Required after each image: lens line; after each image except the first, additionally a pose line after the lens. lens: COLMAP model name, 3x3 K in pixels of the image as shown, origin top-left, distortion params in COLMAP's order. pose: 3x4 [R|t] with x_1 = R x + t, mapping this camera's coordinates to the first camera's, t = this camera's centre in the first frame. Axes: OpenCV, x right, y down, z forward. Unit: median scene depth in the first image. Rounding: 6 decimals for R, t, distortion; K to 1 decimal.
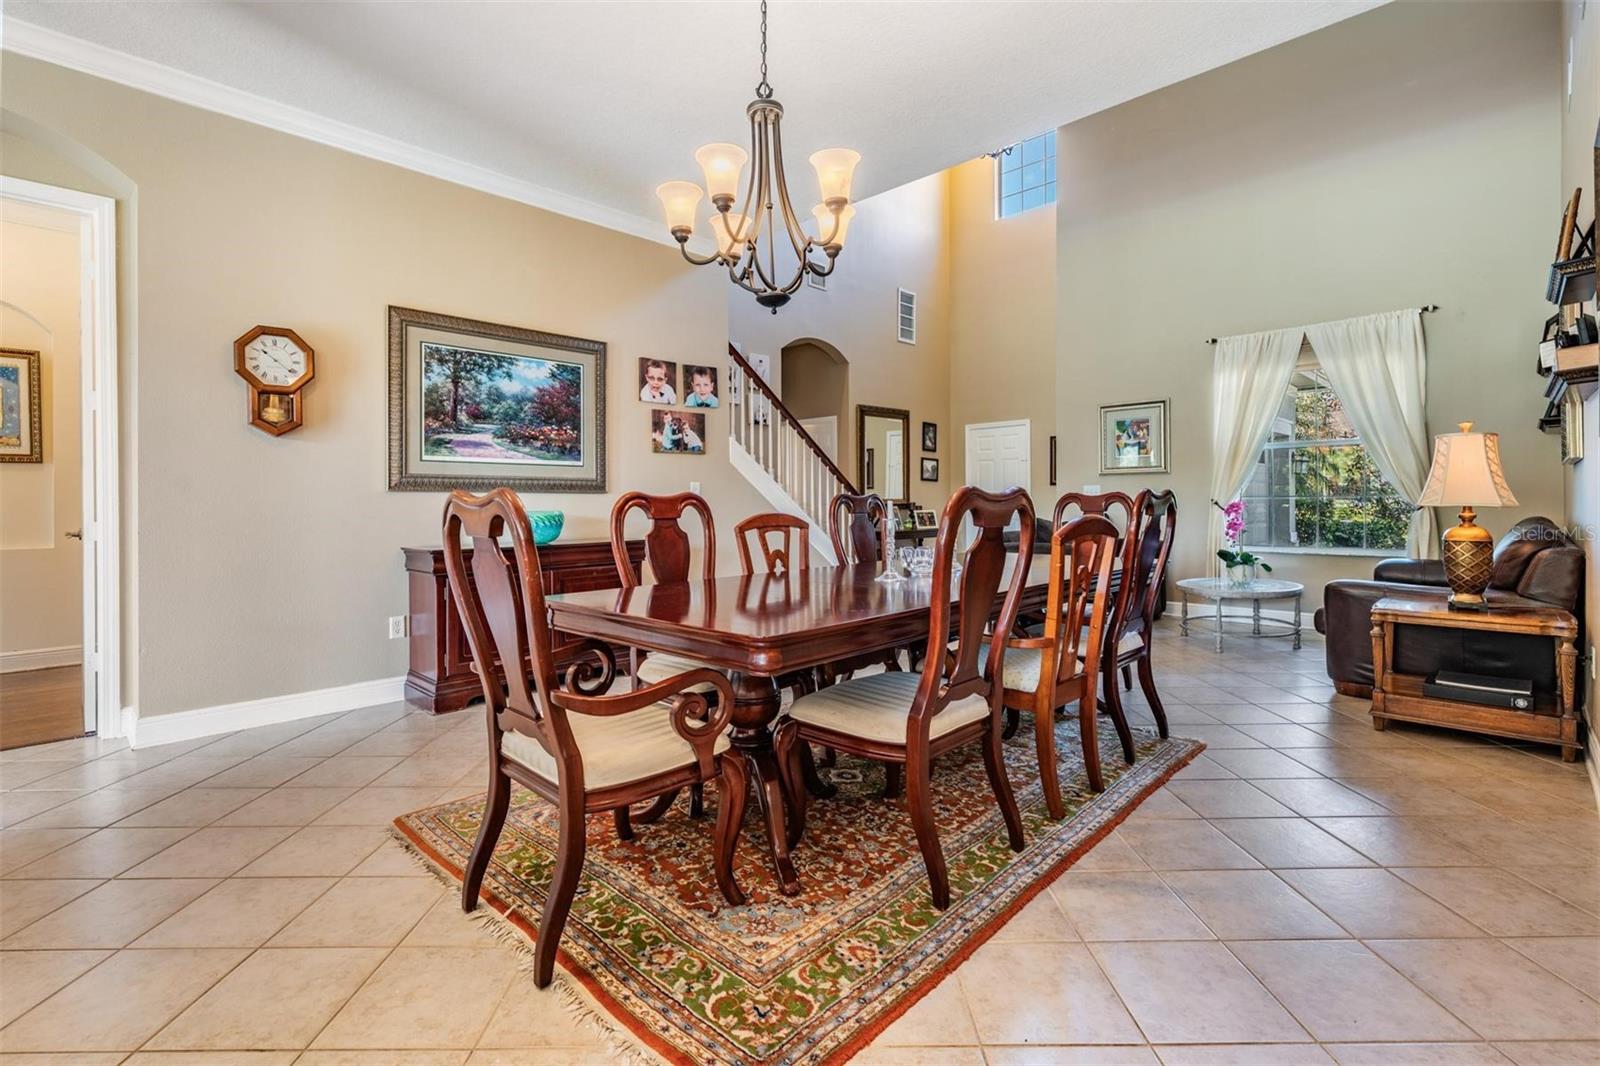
lens RADIAL K [[729.7, 0, 795.8], [0, 729.7, 503.5], [0, 0, 1]] dist [-0.001291, -0.000391]
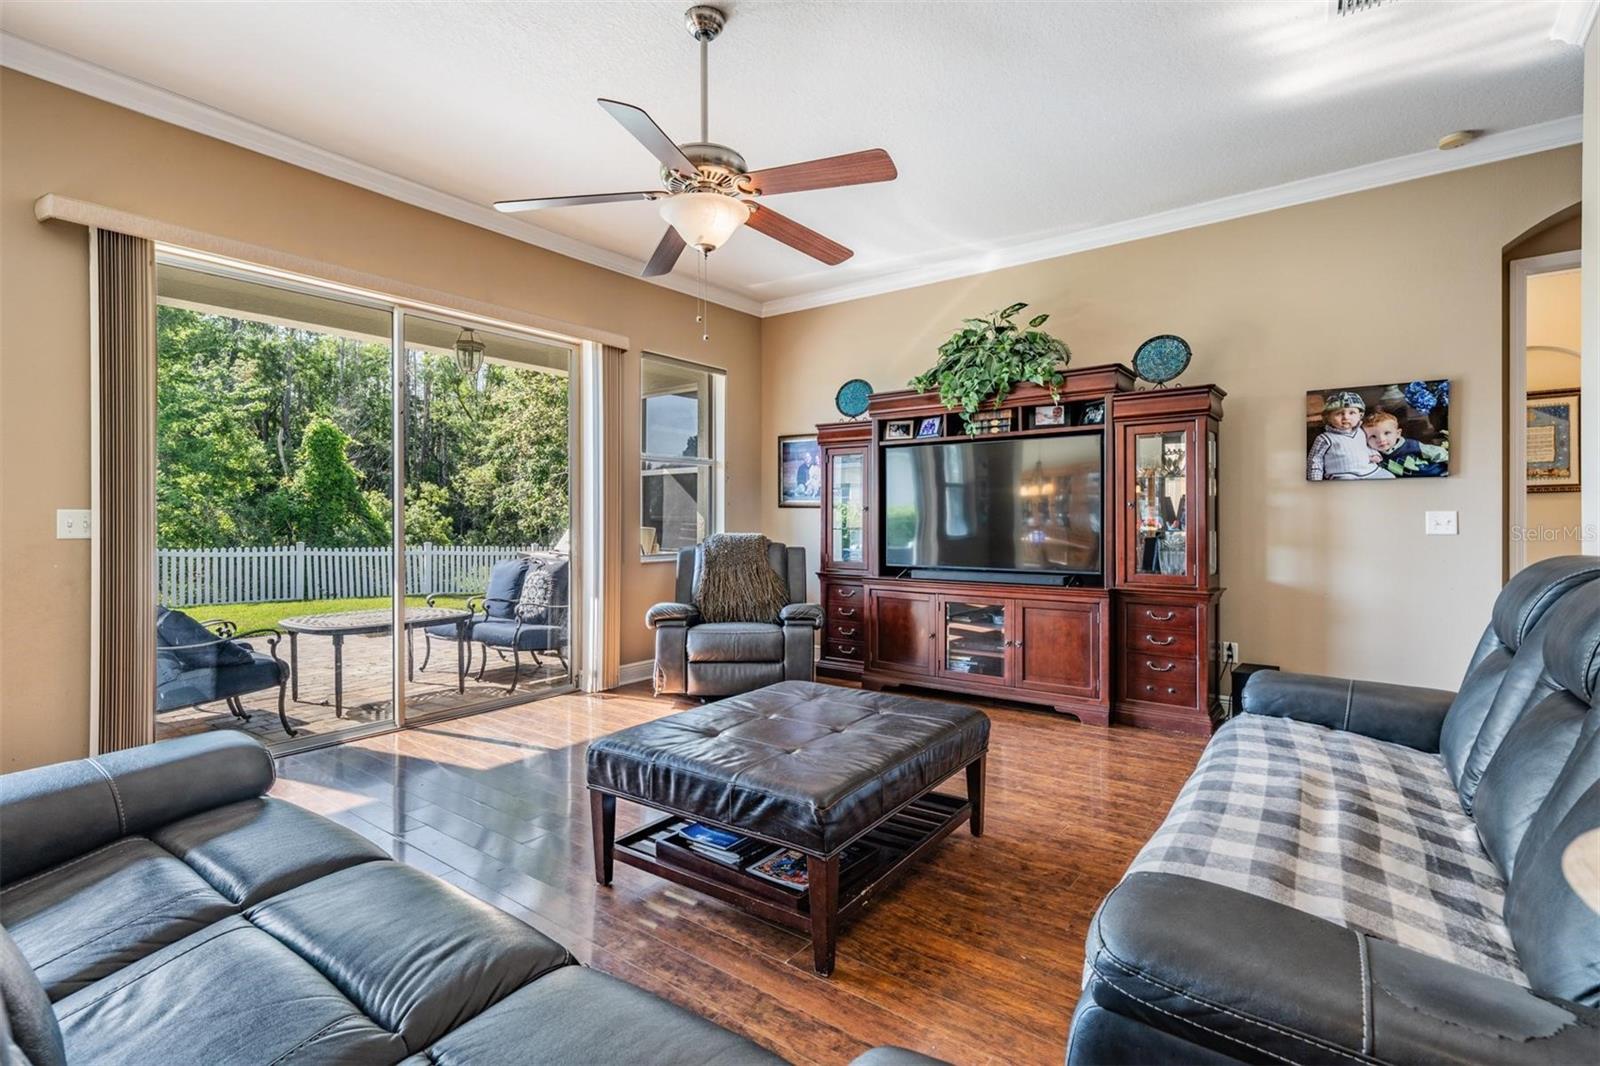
lens RADIAL K [[753.9, 0, 795.4], [0, 753.9, 516.9], [0, 0, 1]] dist [0.000631, -0.000149]
pose [[0.127388, 0.000510, -0.991853, -0.090598], [-0.001179, 0.999999, 0.000362, -0.017124], [0.991852, 0.001124, 0.127388, -0.301447]]
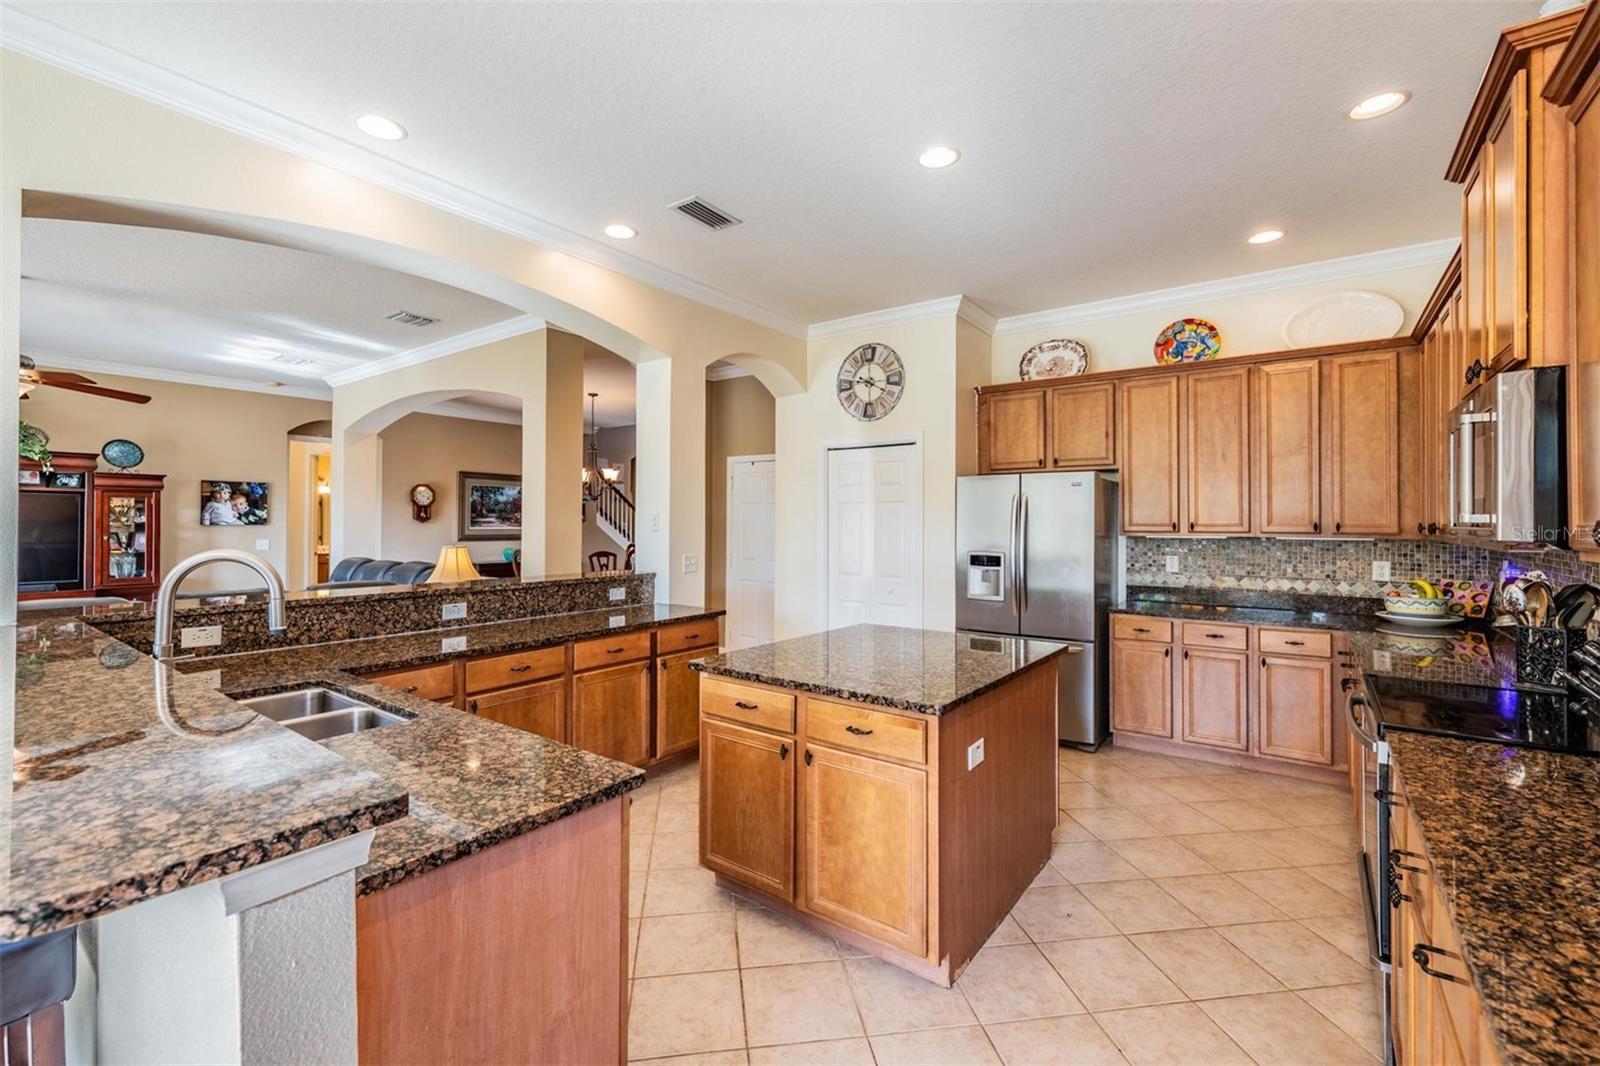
lens RADIAL K [[682.7, 0, 789.6], [0, 682.7, 516.8], [0, 0, 1]] dist [-0.000912, 0.000596]
pose [[0.991051, 0.011841, 0.132959, 0.254764], [-0.010324, 0.999874, -0.012097, -0.073166], [-0.133085, 0.010616, 0.991048, -1.345520]]
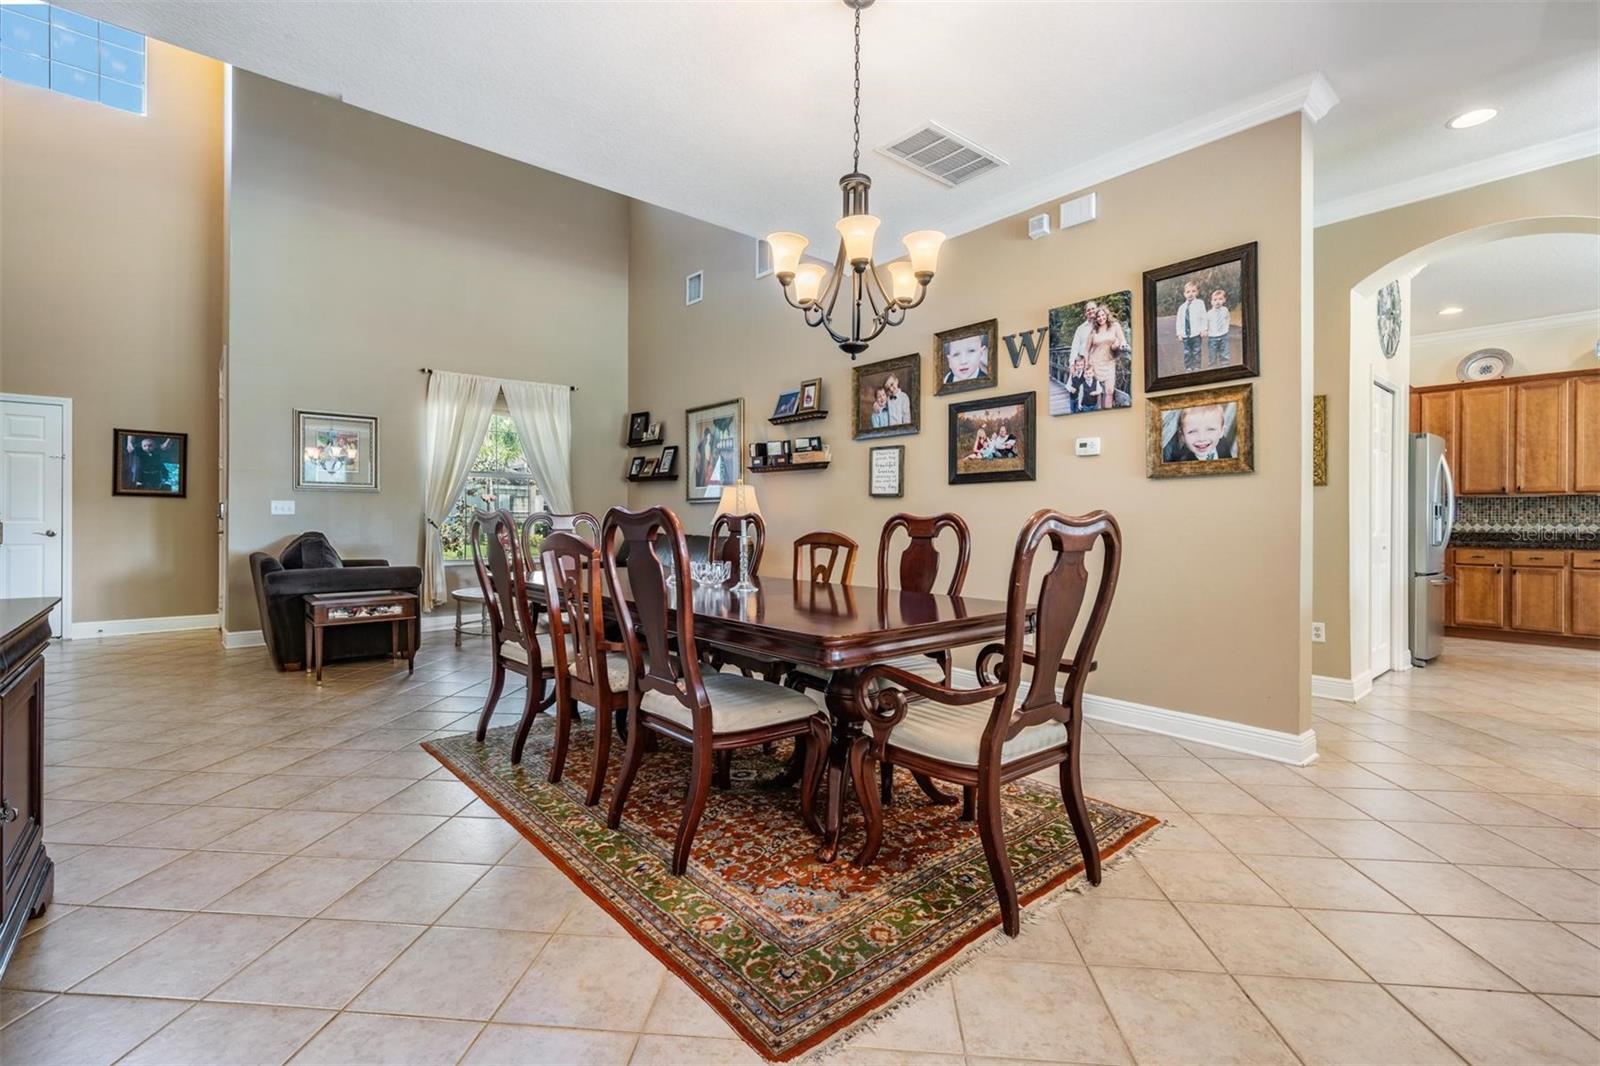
lens RADIAL K [[714.8, 0, 803.3], [0, 714.8, 512.5], [0, 0, 1]] dist [-0.000709, 0.000487]
pose [[0.089622, 0.016554, 0.995838, -0.572764], [-0.004885, 0.999857, -0.016181, 0.000507], [-0.995964, -0.003414, 0.089690, 0.473338]]
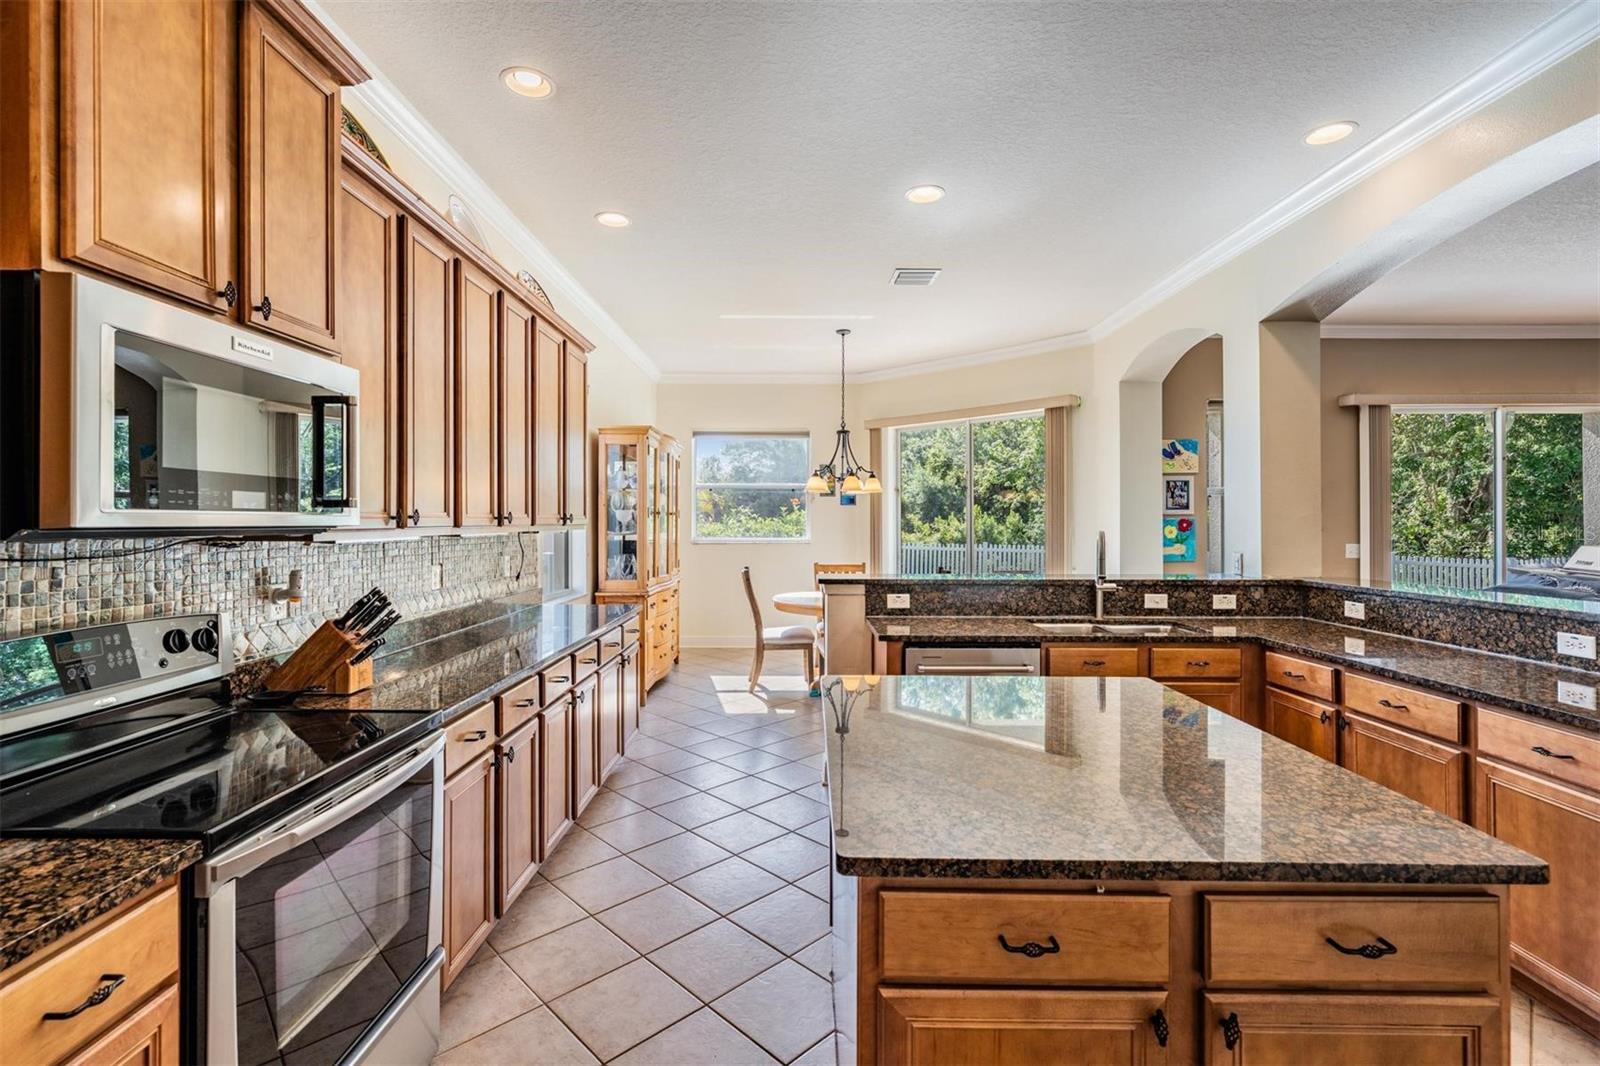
lens RADIAL K [[719.9, 0, 799.2], [0, 719.9, 518.7], [0, 0, 1]] dist [-0.004564, -0.000599]
pose [[-0.720230, 0.003316, -0.693728, 0.757315], [0.003275, 0.999994, 0.001380, -0.072219], [0.693728, -0.001278, -0.720236, -0.602756]]
